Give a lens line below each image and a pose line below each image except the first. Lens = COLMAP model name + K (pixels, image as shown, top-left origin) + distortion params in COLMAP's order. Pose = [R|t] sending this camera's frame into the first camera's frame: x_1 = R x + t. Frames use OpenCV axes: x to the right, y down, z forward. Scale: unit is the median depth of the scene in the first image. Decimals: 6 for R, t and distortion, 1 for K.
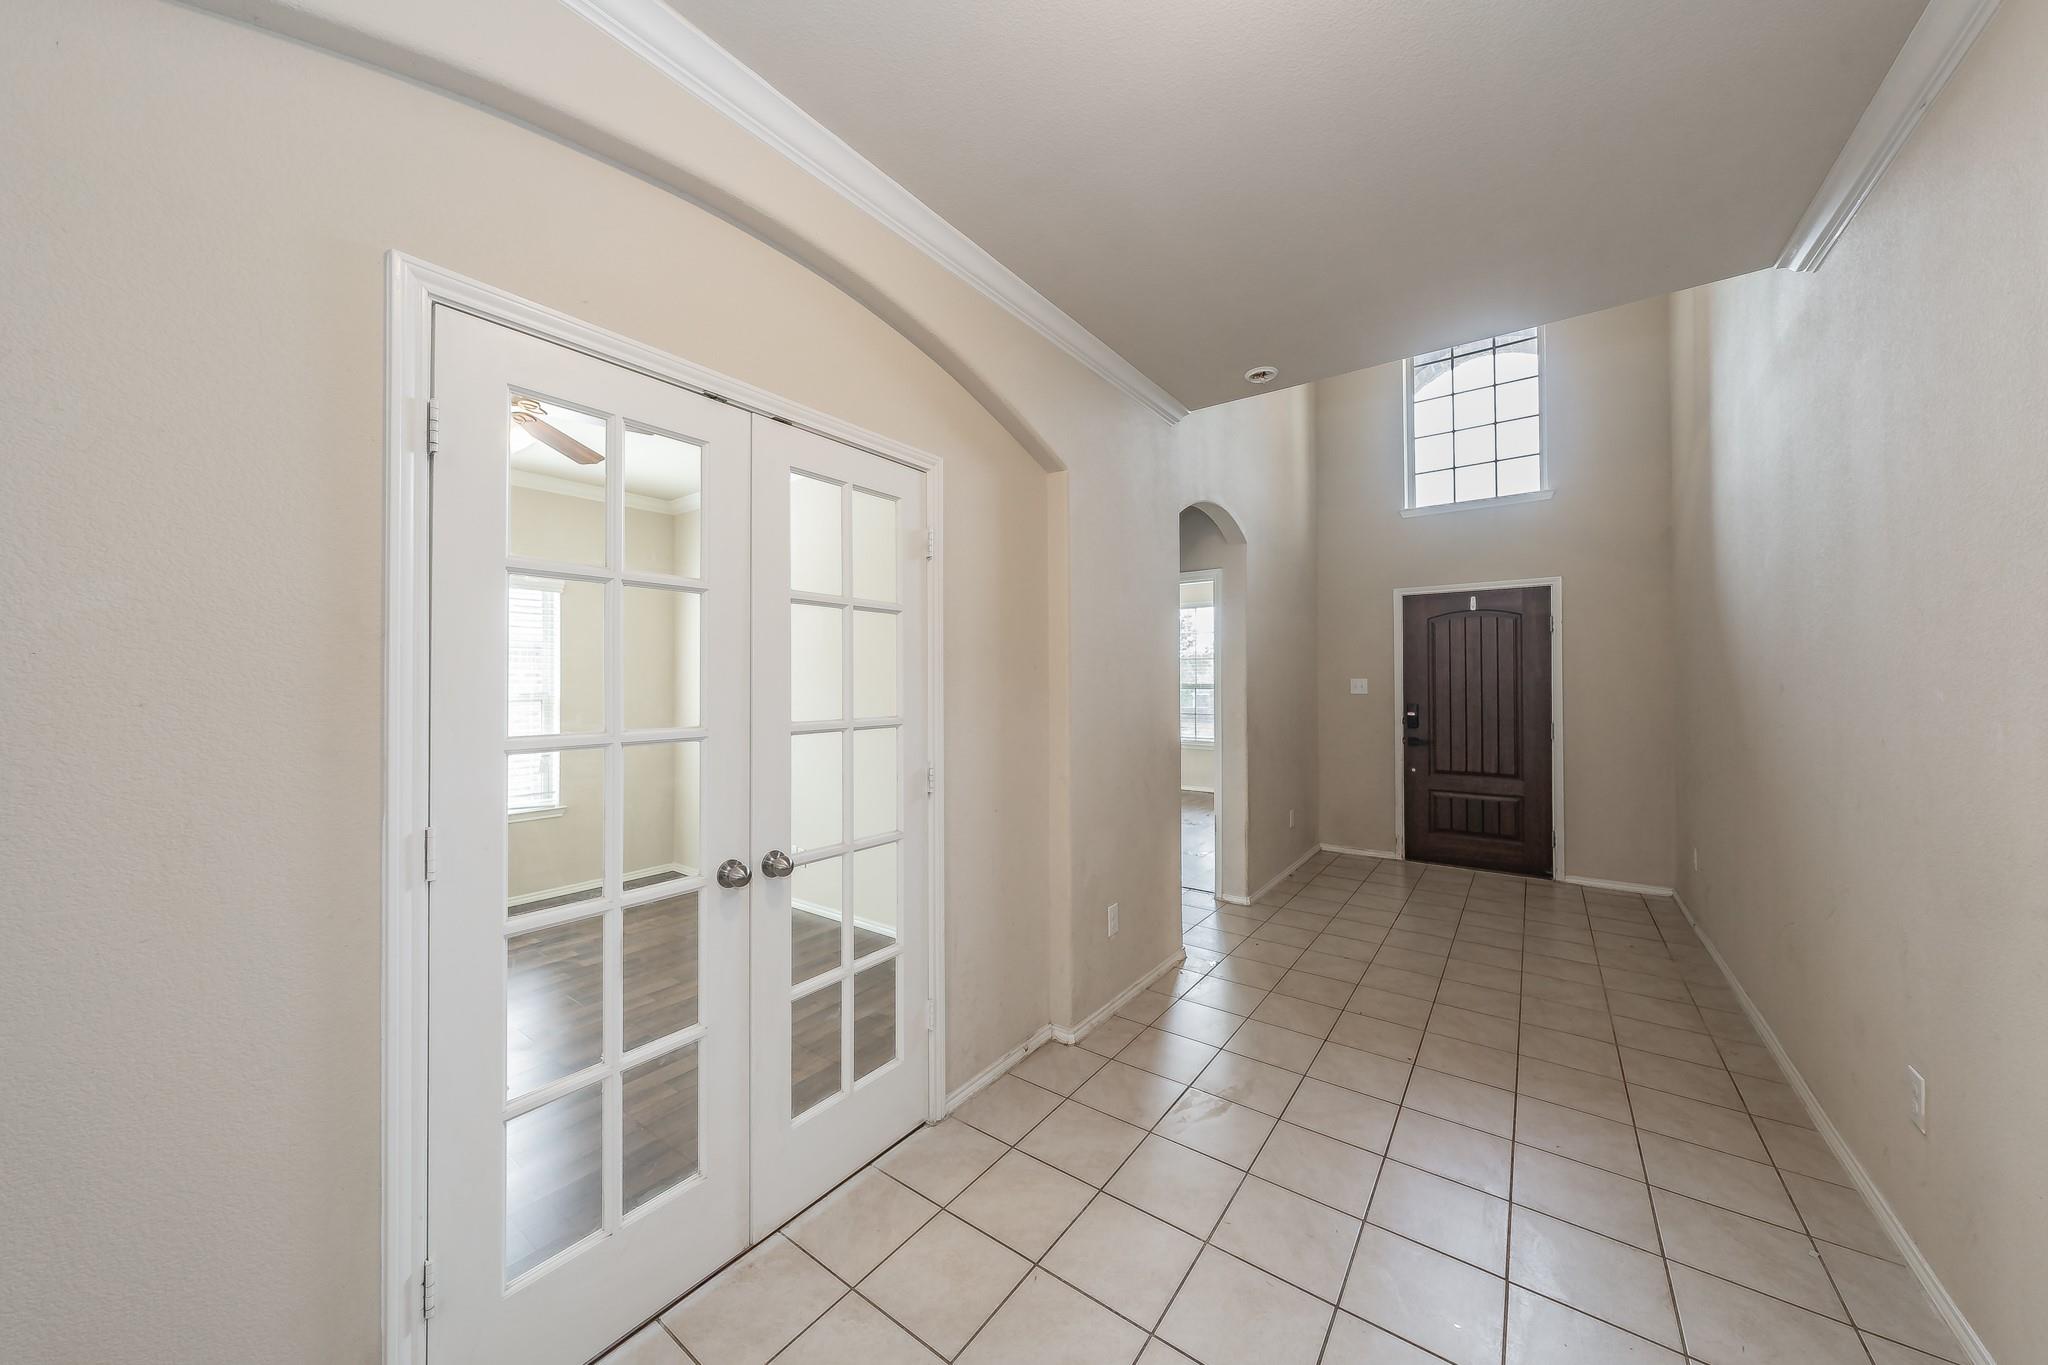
lens RADIAL K [[696.2, 0, 1018.9], [0, 696.2, 678.1], [0, 0, 1]] dist [0.000426, 0.000031]
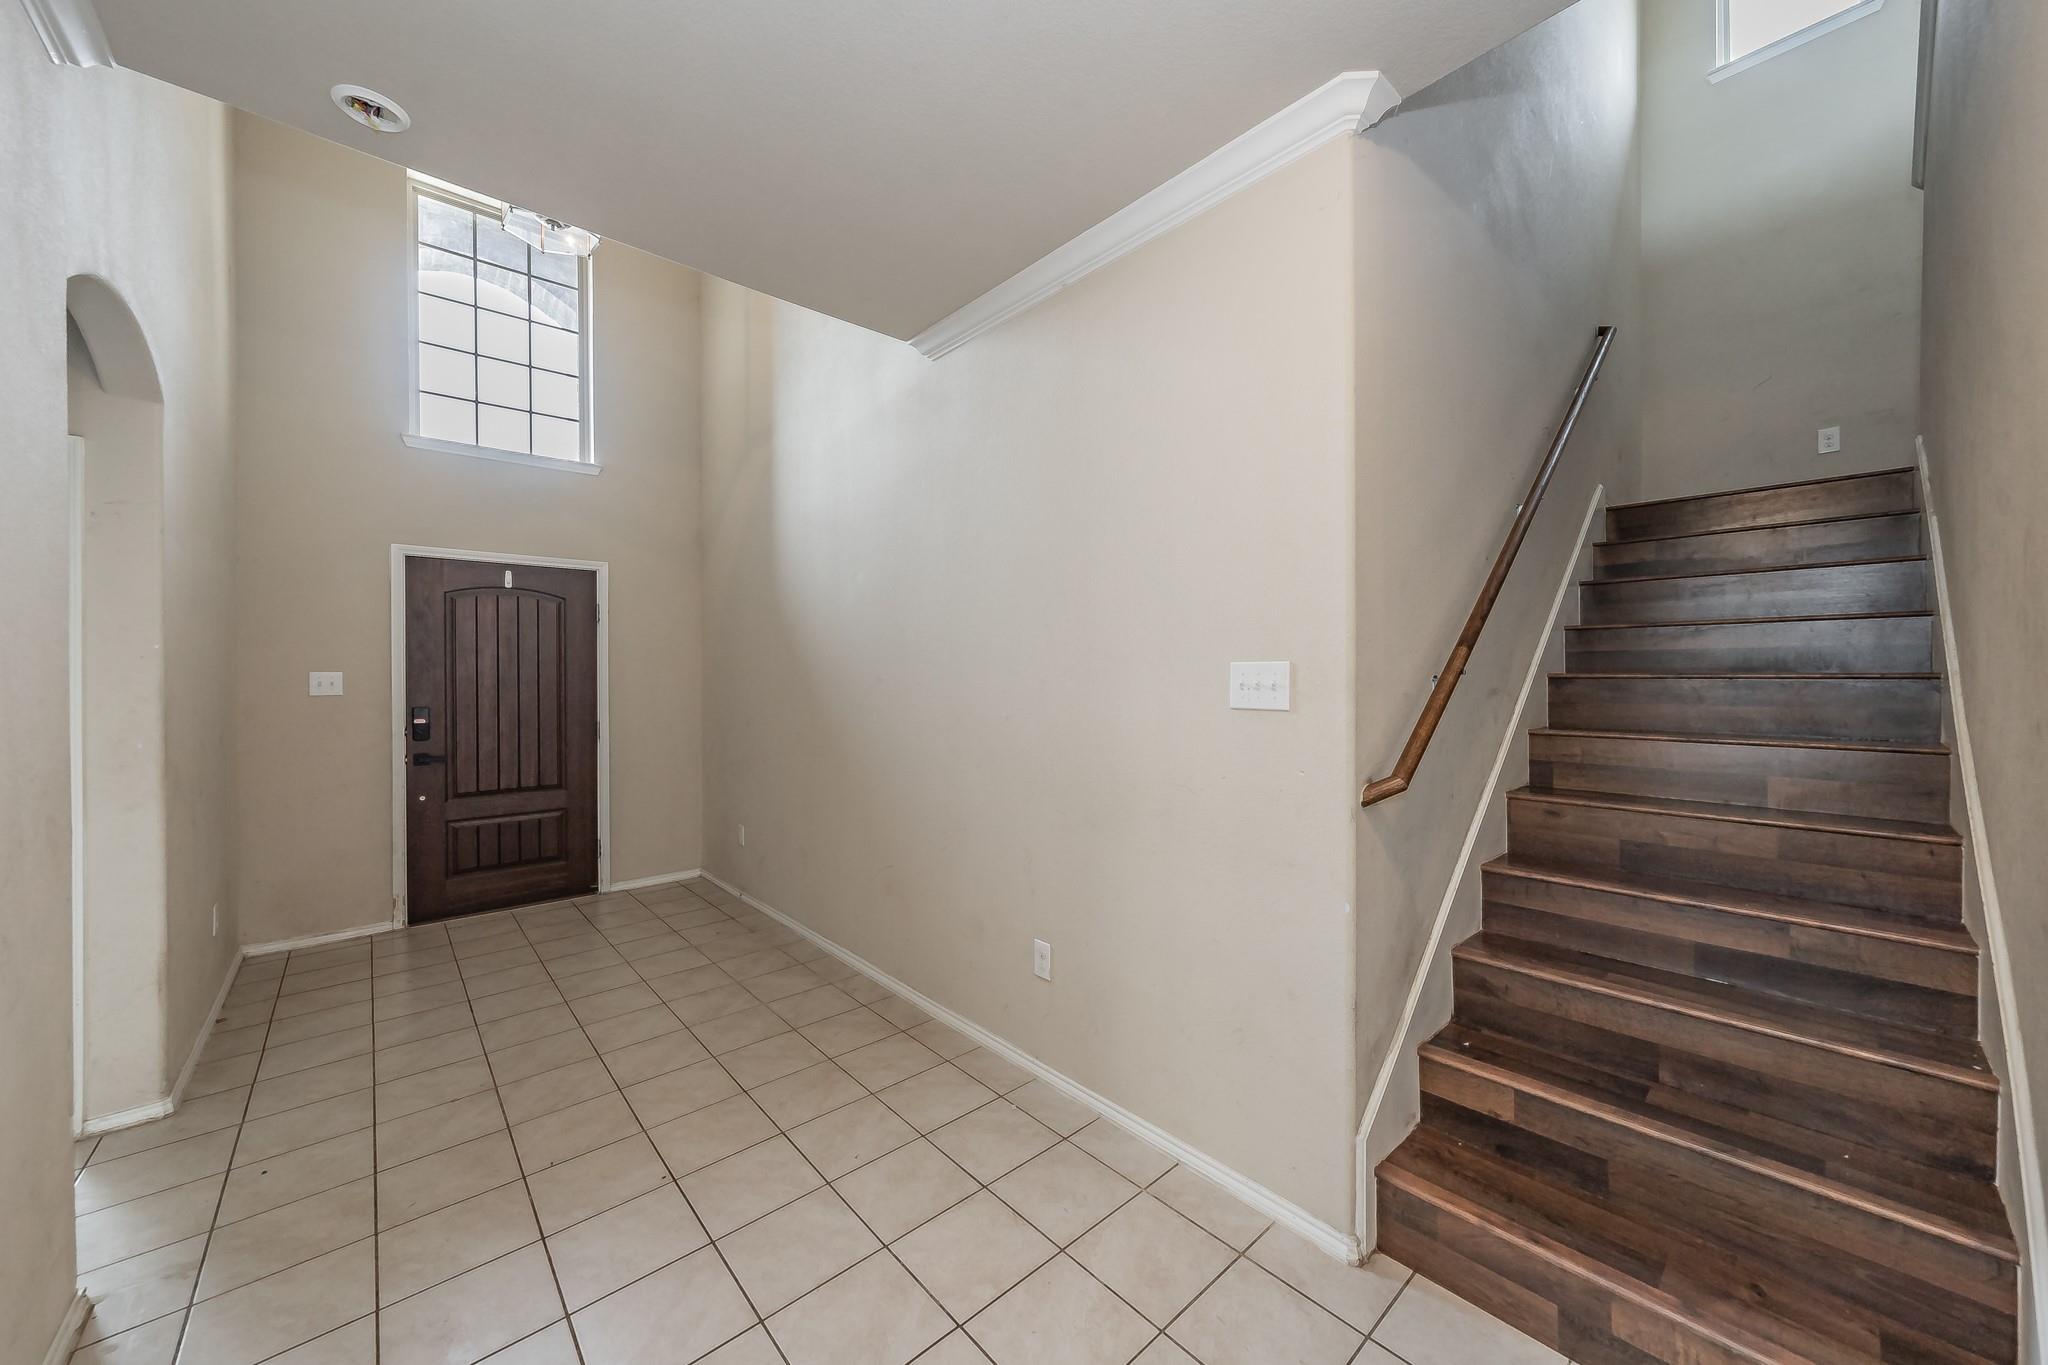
lens RADIAL K [[737.9, 0, 1048.8], [0, 737.9, 676.5], [0, 0, 1]] dist [-0.001302, -0.000190]
pose [[0.175991, -0.000306, 0.984392, -0.080108], [-0.003401, 0.999994, 0.000919, 0.002345], [-0.984386, -0.003509, 0.175988, 0.243582]]
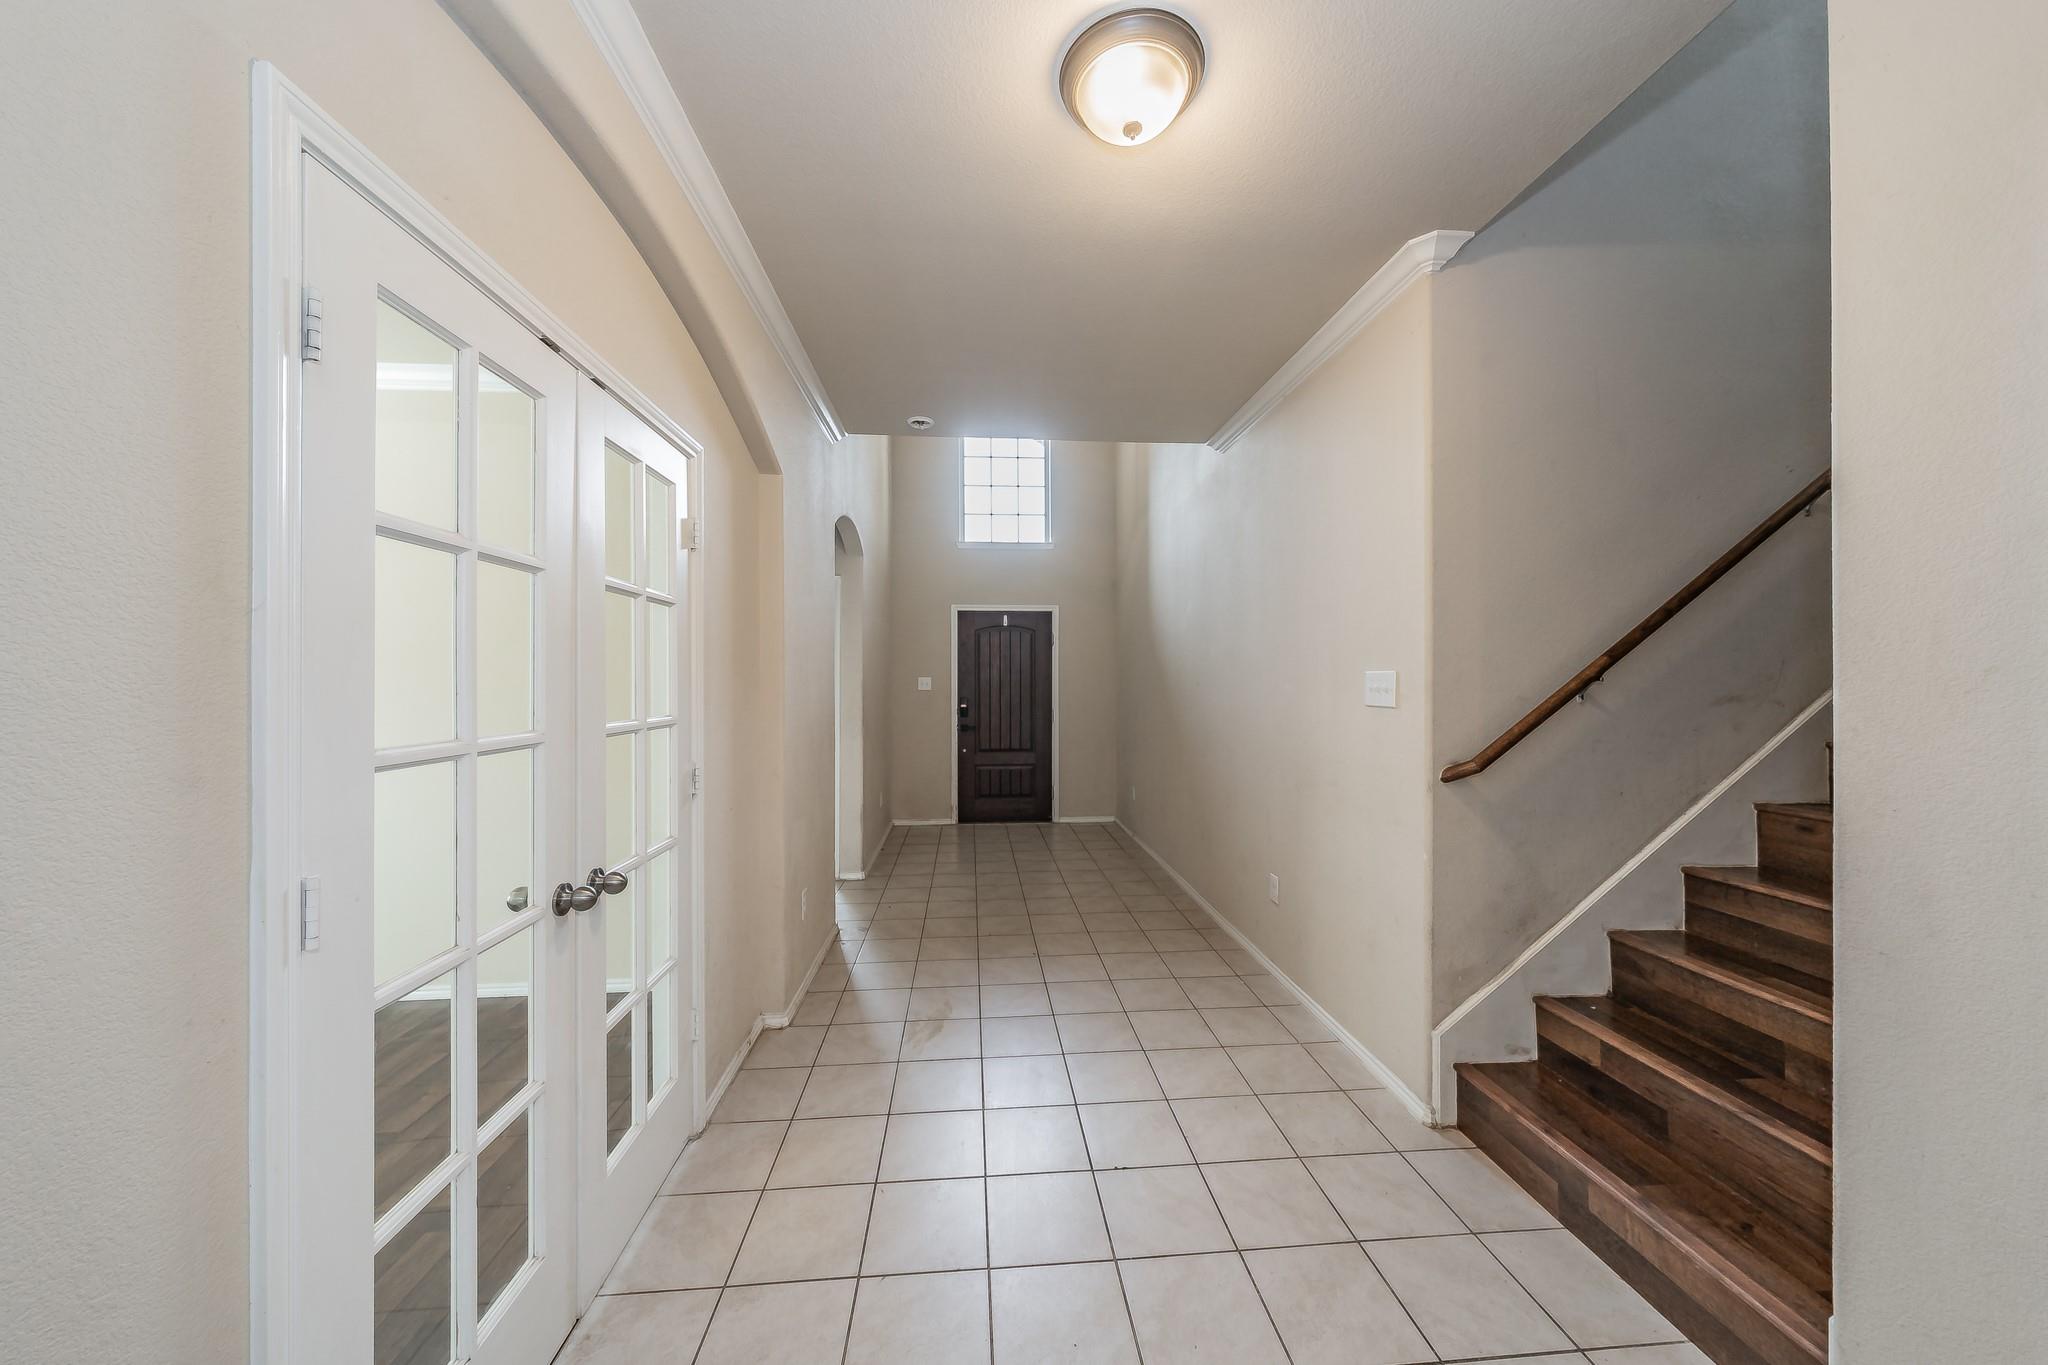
lens RADIAL K [[696.2, 0, 1018.9], [0, 696.2, 678.1], [0, 0, 1]] dist [0.000426, 0.000031]
pose [[0.754319, 0.004242, 0.656494, -0.198248], [-0.005777, 0.999983, 0.000177, 0.000792], [-0.656482, -0.003926, 0.754331, -0.008868]]
